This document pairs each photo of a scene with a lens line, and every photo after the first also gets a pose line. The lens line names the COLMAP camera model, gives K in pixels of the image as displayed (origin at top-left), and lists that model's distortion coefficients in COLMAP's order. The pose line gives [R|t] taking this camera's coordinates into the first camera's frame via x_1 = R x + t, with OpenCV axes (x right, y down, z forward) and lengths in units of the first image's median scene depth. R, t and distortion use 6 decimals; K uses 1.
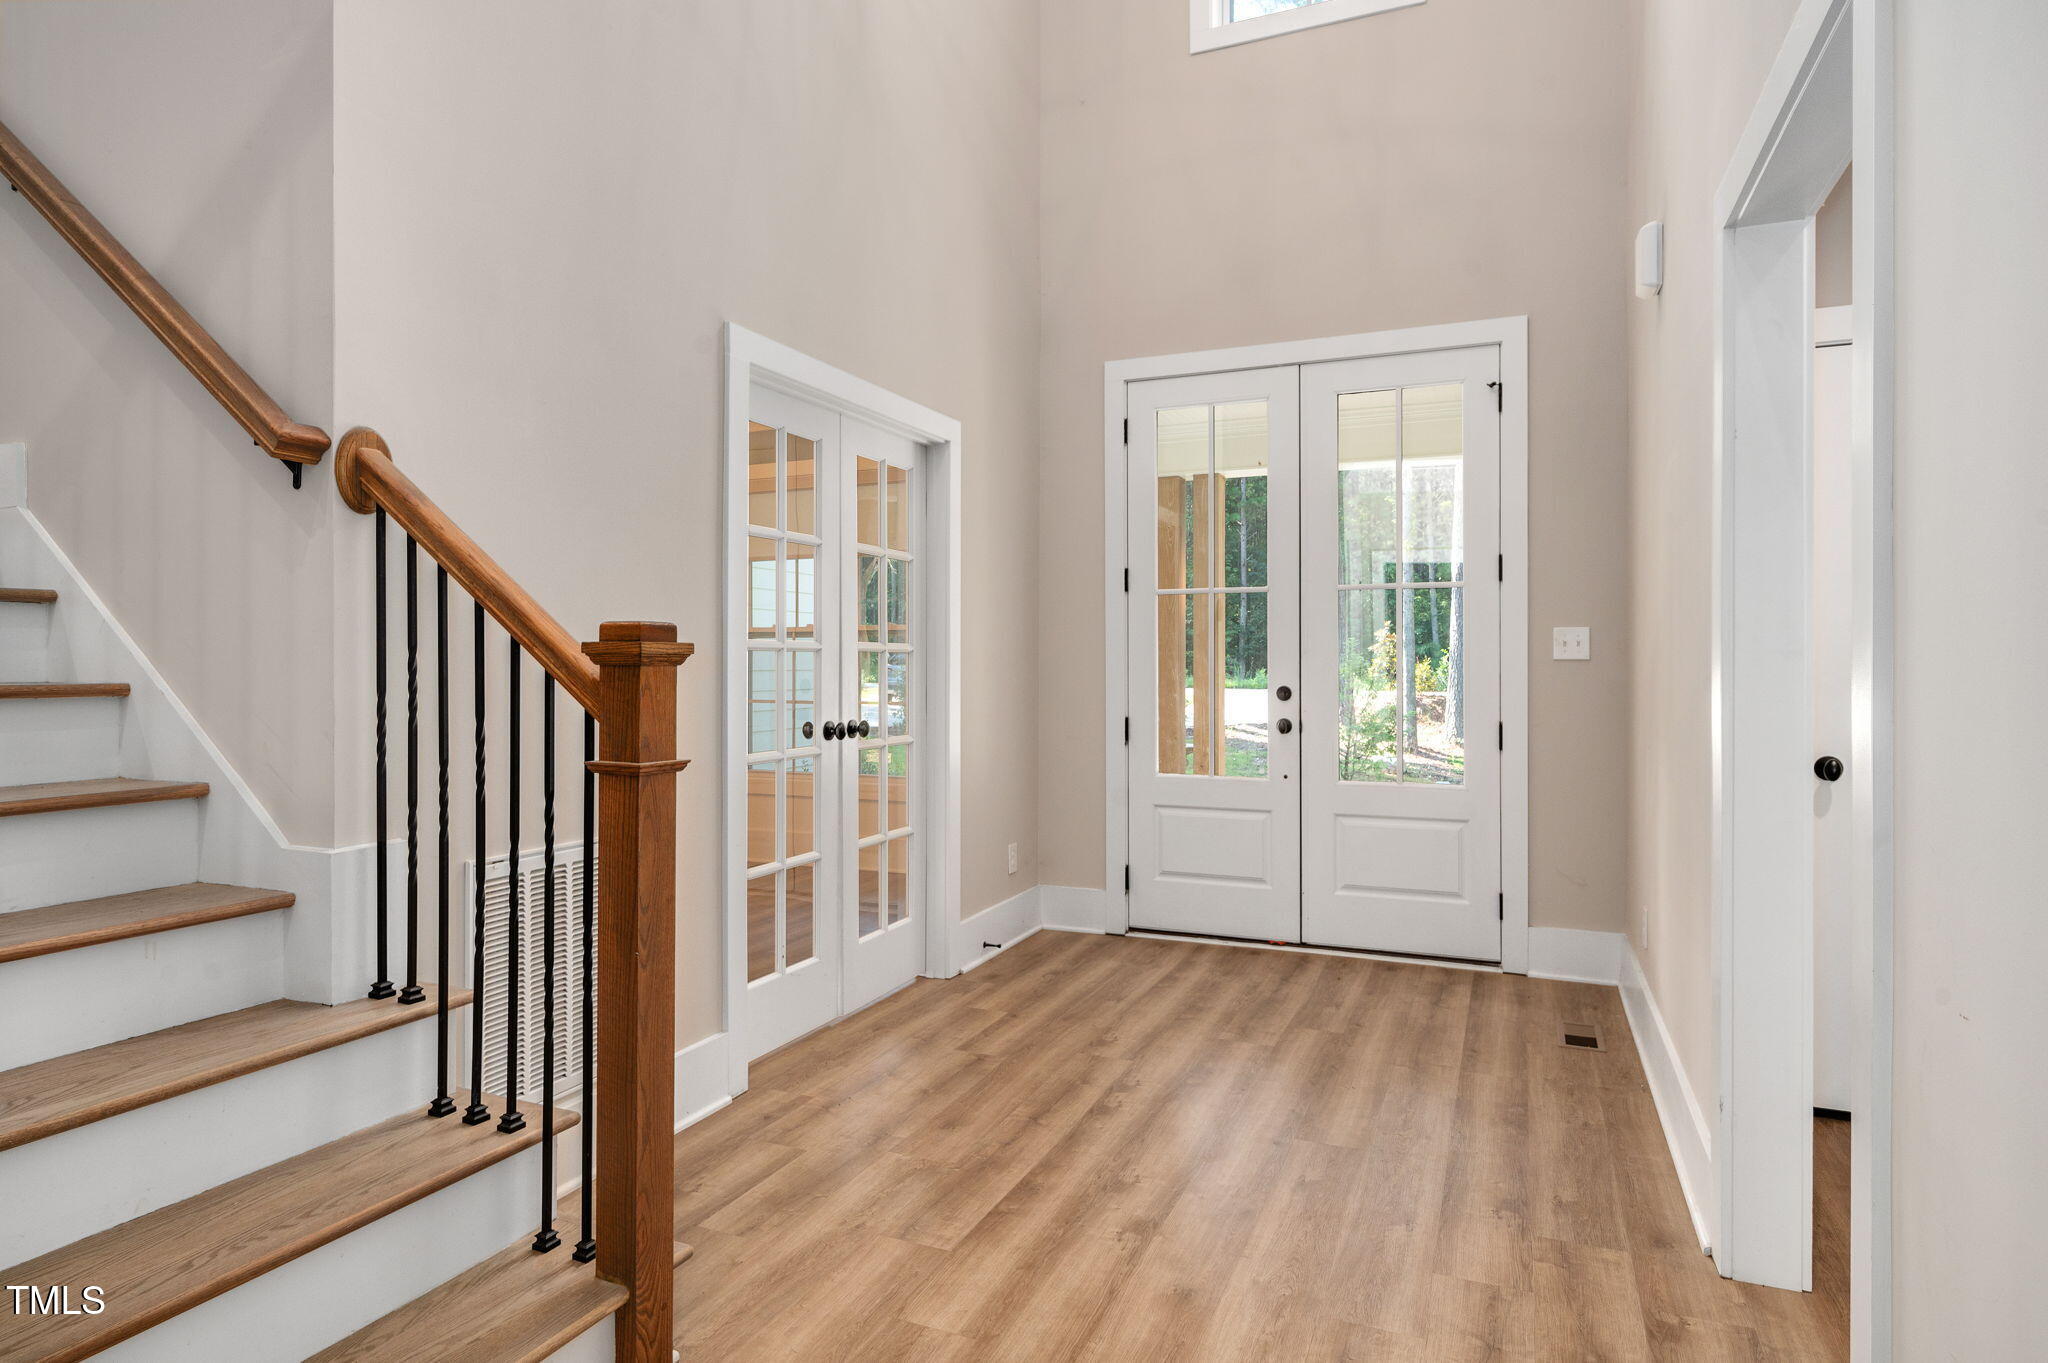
lens RADIAL K [[1211.7, 0, 1020.1], [0, 1211.7, 669.7], [0, 0, 1]] dist [-0.015544, -0.000859]
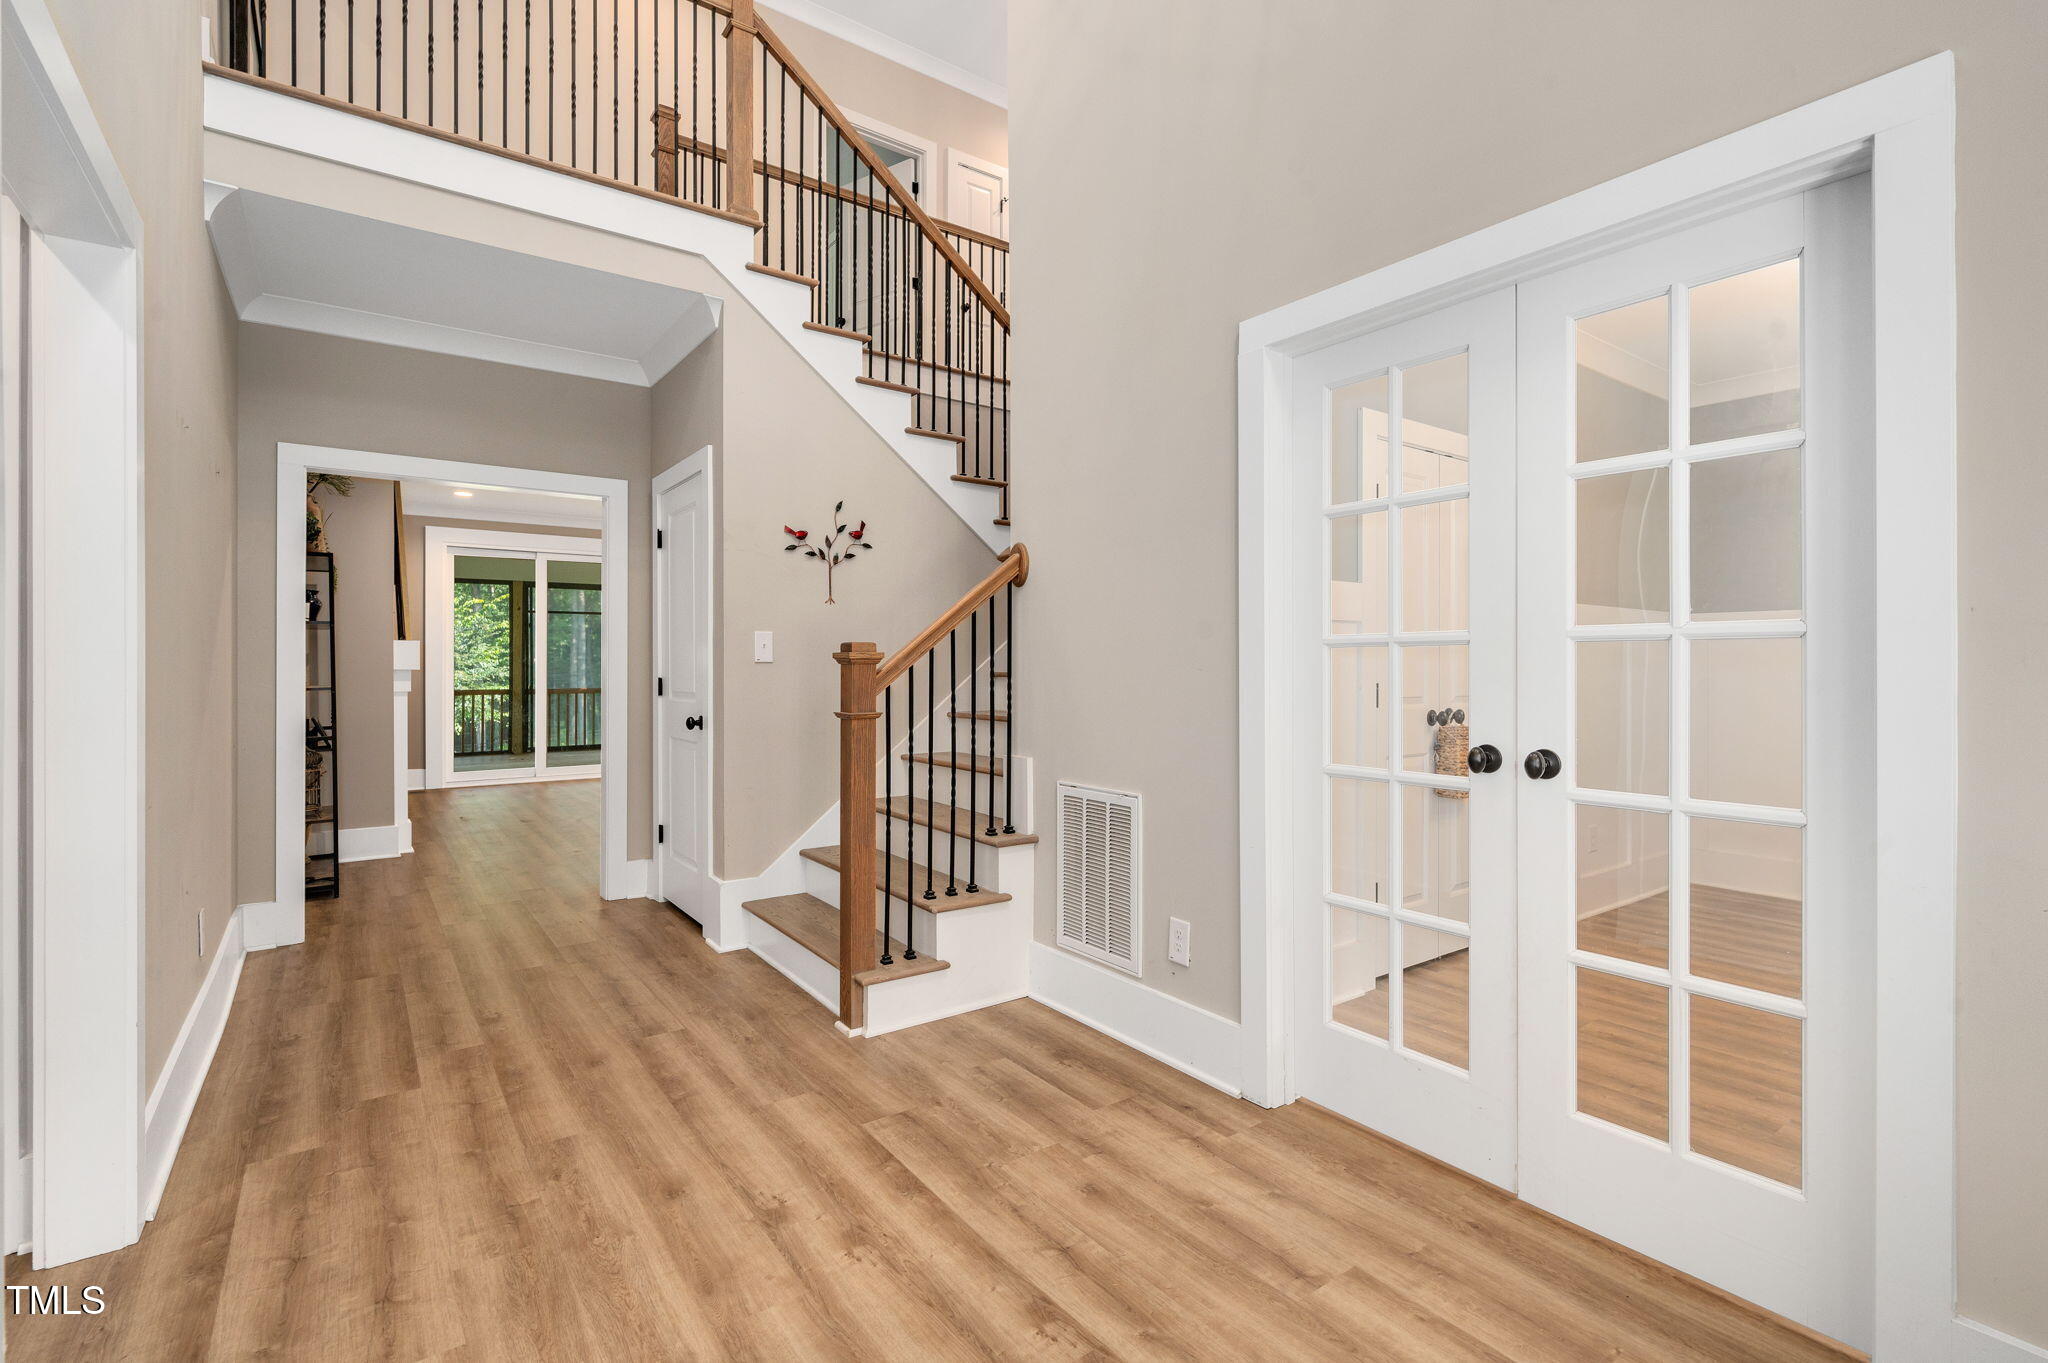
lens RADIAL K [[937.5, 0, 1021.1], [0, 937.5, 679.0], [0, 0, 1]] dist [0.002516, 0.000192]
pose [[-0.532148, 0.015145, -0.846516, 0.573354], [0.001107, 0.999852, 0.017193, -0.008652], [0.846651, 0.008212, -0.532085, 1.391233]]
